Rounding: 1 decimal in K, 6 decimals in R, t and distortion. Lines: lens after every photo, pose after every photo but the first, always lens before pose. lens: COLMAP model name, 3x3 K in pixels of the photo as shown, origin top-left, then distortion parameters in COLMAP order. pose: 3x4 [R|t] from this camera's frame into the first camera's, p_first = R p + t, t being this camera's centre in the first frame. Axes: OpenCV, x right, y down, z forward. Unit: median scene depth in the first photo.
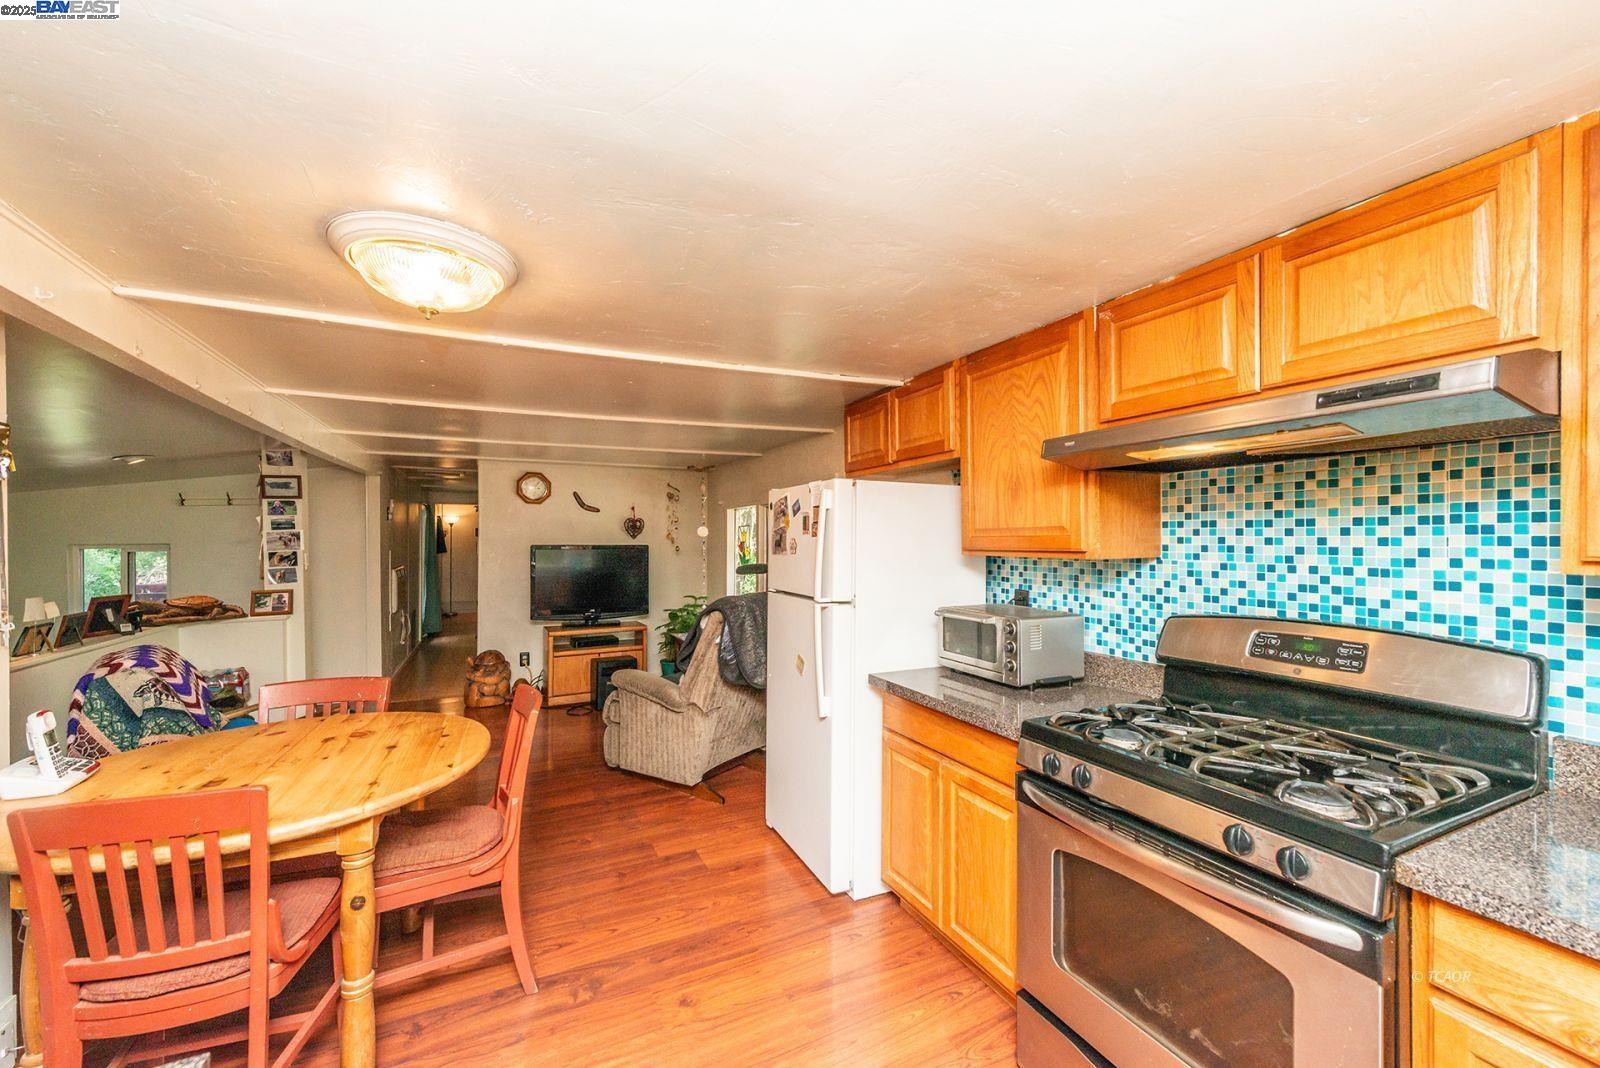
lens RADIAL K [[620.0, 0, 801.1], [0, 620.0, 537.9], [0, 0, 1]] dist [-0.003302, -0.000177]
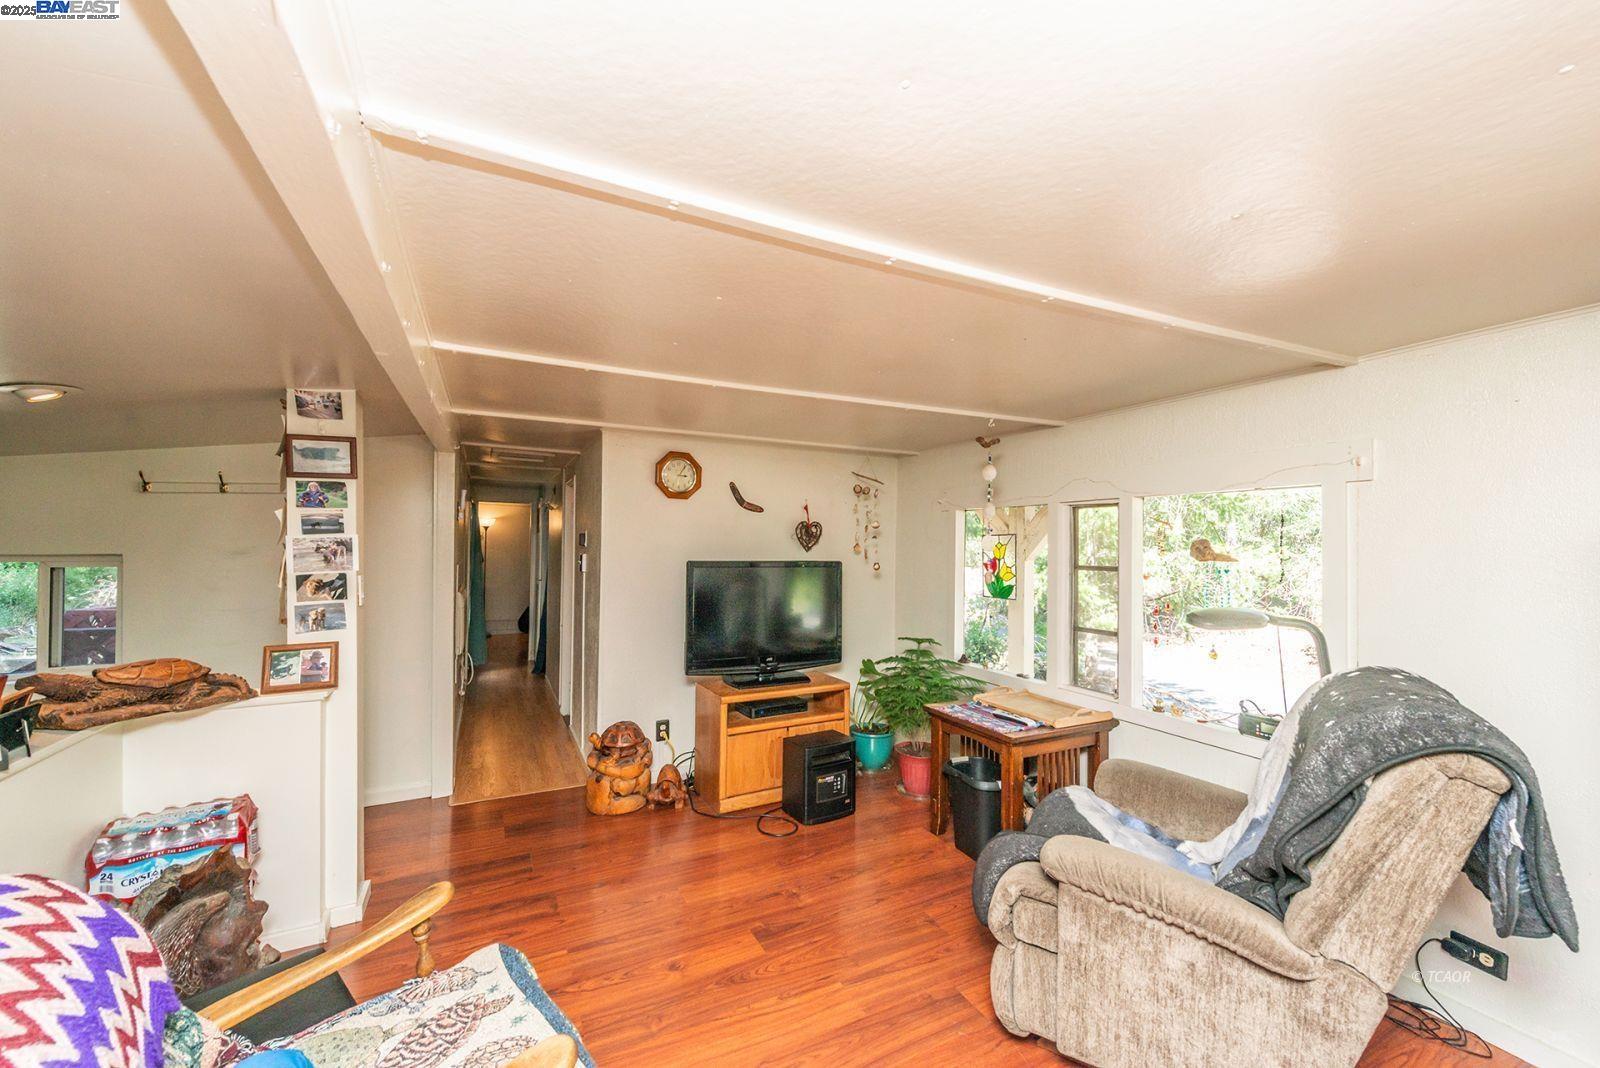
lens RADIAL K [[620.0, 0, 798.6], [0, 620.0, 539.0], [0, 0, 1]] dist [-0.003302, -0.000177]
pose [[0.999932, 0.010111, 0.005854, -0.411978], [-0.010049, 0.999893, -0.010639, -0.007303], [-0.005961, 0.010580, 0.999926, 0.440952]]
